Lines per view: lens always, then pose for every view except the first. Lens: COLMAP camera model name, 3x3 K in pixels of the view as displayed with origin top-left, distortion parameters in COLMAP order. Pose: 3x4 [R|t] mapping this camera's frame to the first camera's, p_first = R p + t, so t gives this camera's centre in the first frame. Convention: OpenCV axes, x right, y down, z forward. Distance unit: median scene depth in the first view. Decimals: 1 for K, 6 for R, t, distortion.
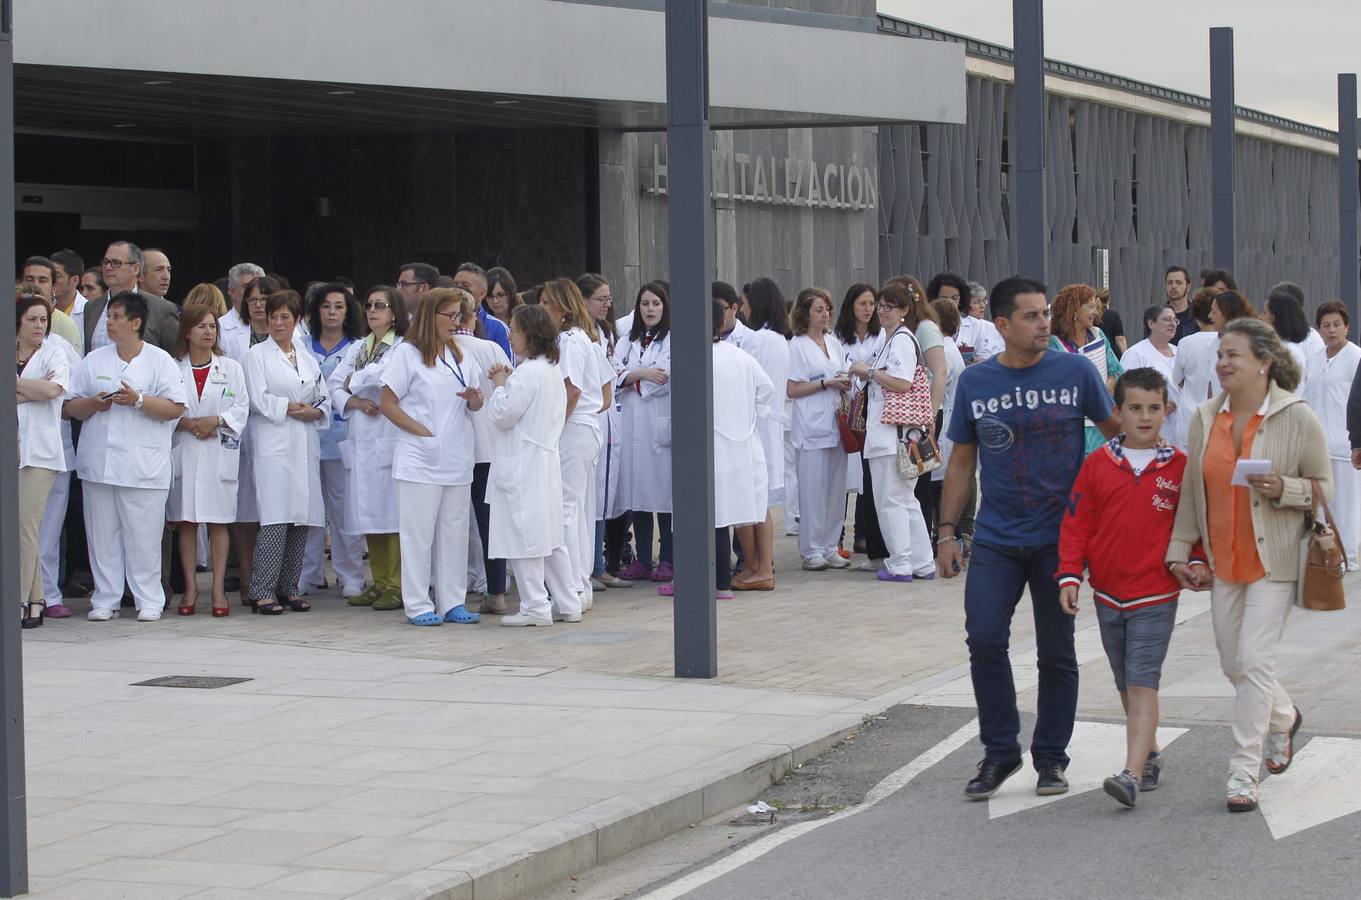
lens RADIAL K [[3802.4, 0, 681.3], [0, 3802.4, 449.9], [0, 0, 1]] dist [-0.419317, 0.000000]
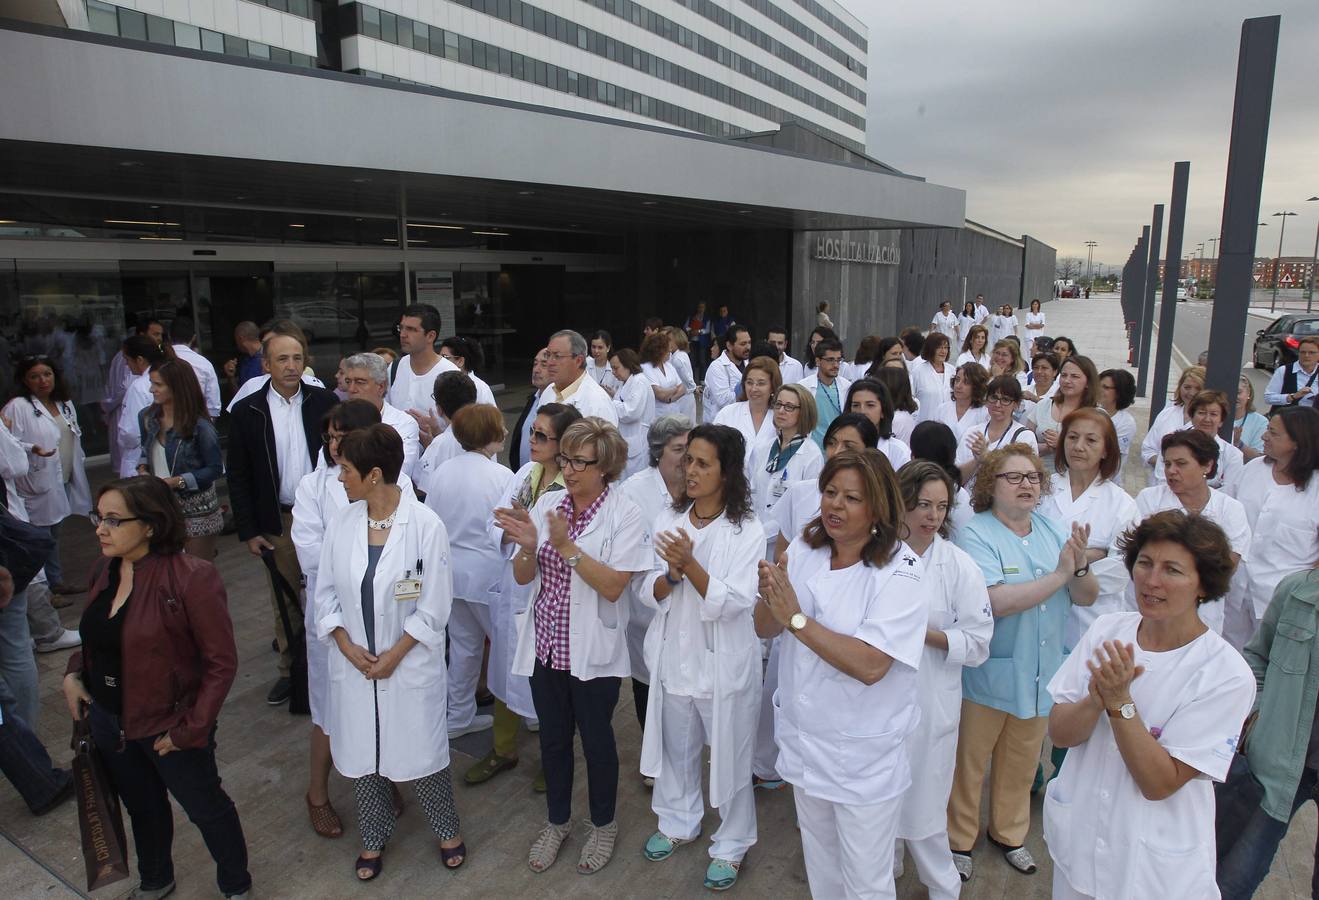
lens RADIAL K [[842.7, 0, 642.5], [0, 842.7, 430.7], [0, 0, 1]] dist [-0.054017, 0.002589]
pose [[0.981259, 0.038872, -0.188733, -0.011201], [-0.013290, 0.990761, 0.134964, -0.032289], [0.192235, -0.129926, 0.972710, 0.487940]]
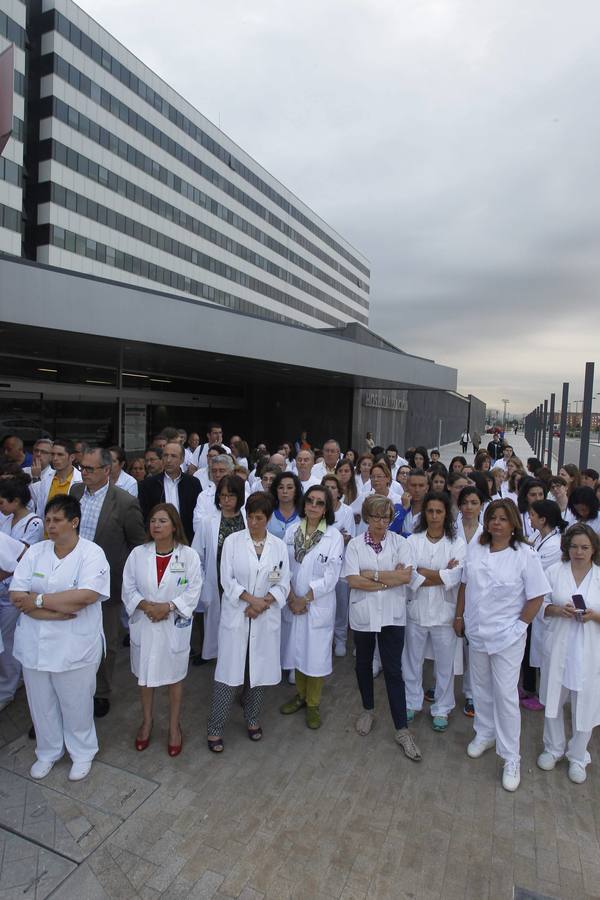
lens RADIAL K [[562.3, 0, 296.2], [0, 562.3, 453.2], [0, 0, 1]] dist [-0.062794, 0.030432]
pose [[0.997230, 0.048902, -0.056048, -0.043916], [-0.047681, 0.998599, 0.022934, -0.030560], [0.057091, -0.020198, 0.998165, 0.454786]]
